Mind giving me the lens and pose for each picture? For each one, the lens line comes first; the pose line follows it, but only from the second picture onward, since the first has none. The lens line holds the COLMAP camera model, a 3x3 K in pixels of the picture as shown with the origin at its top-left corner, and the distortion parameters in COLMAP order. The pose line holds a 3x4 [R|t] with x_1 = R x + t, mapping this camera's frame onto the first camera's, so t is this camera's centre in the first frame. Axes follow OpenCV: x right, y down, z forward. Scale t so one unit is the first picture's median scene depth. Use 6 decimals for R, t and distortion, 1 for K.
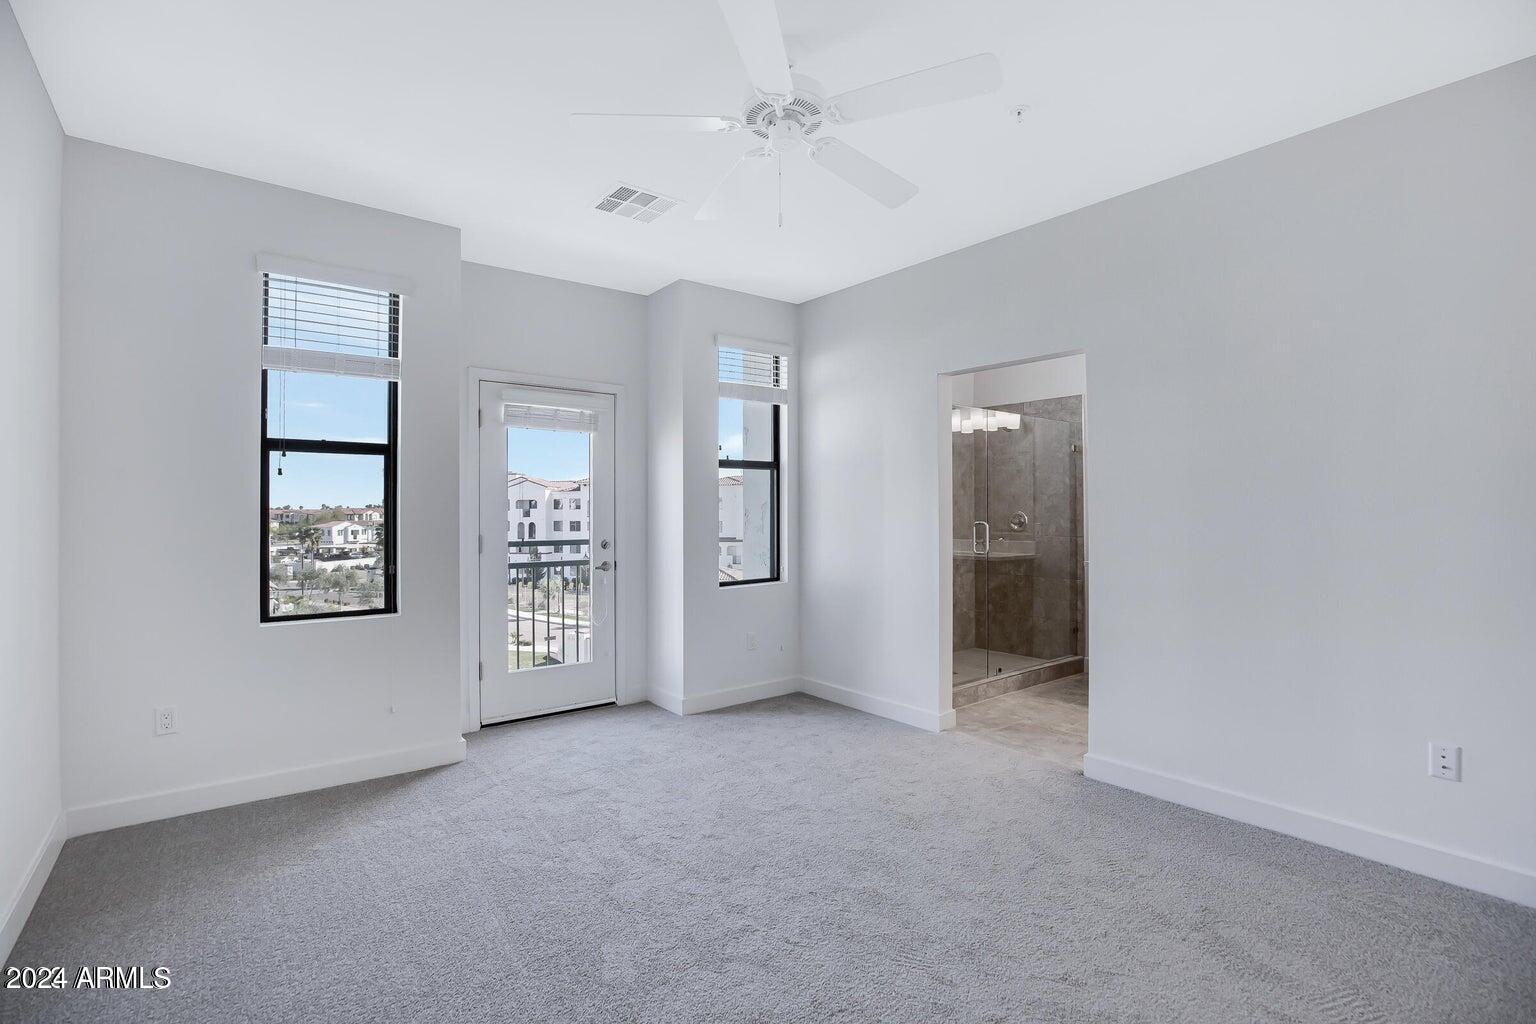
lens RADIAL K [[717.3, 0, 768.0], [0, 717.3, 512.0], [0, 0, 1]] dist [-0.027860, 0.000865]
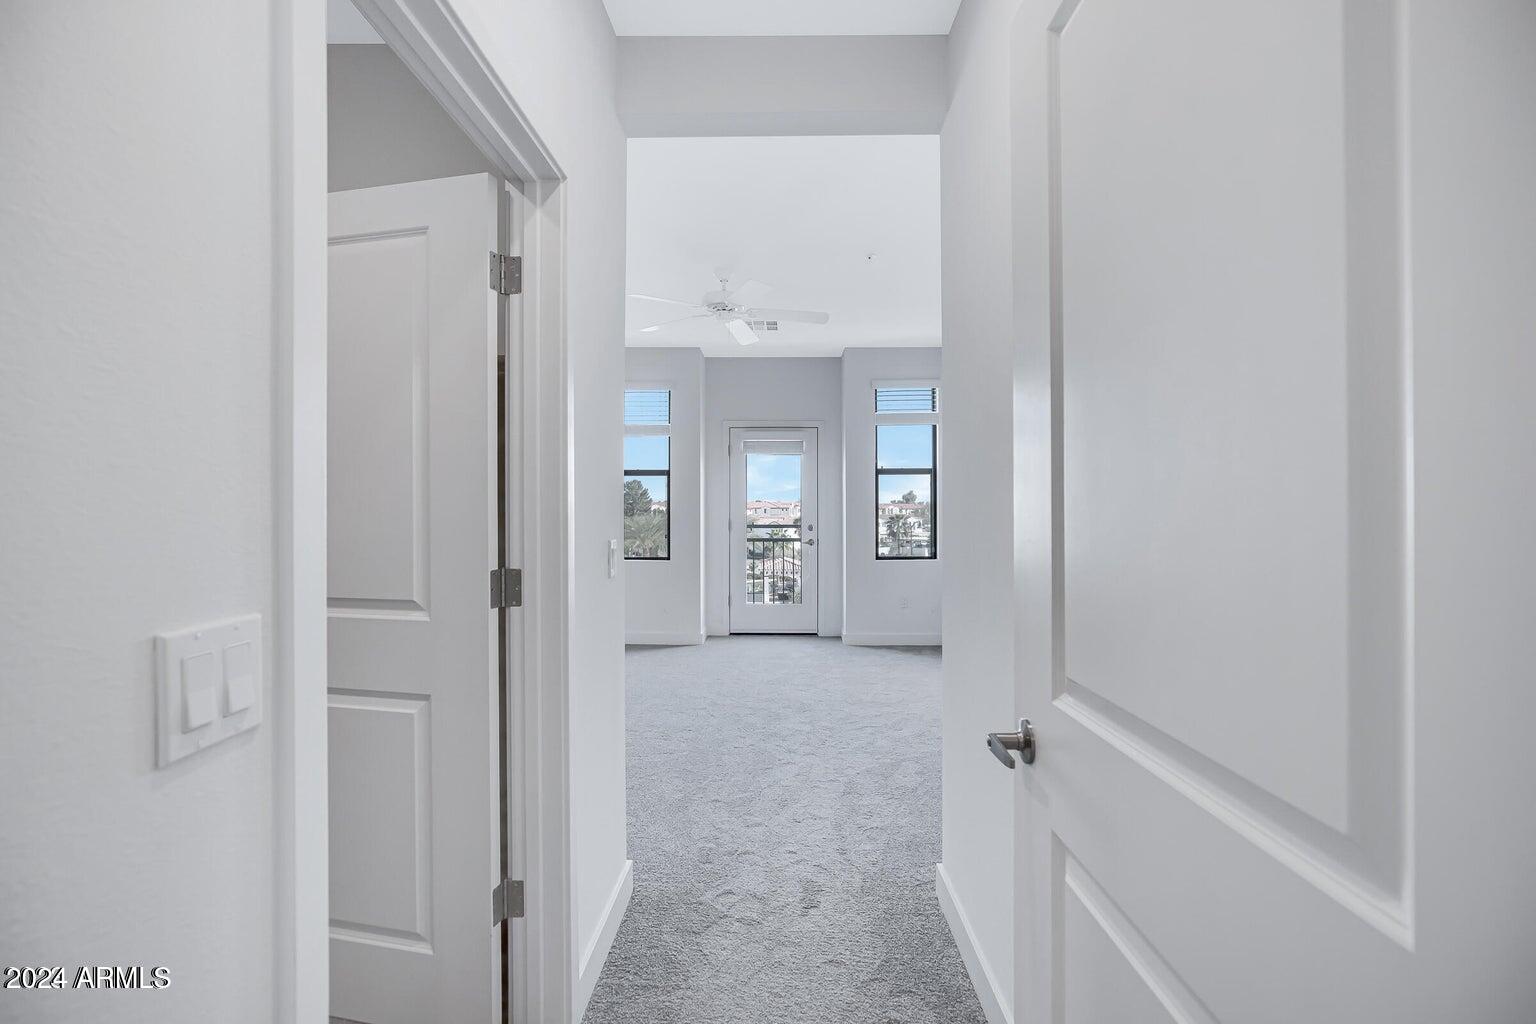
lens RADIAL K [[711.4, 0, 767.2], [0, 711.4, 508.6], [0, 0, 1]] dist [-0.038238, 0.011995]
pose [[0.773362, 0.005134, -0.633944, 0.649353], [-0.003930, 0.999987, 0.003305, 0.000633], [0.633952, -0.000064, 0.773372, -0.215507]]
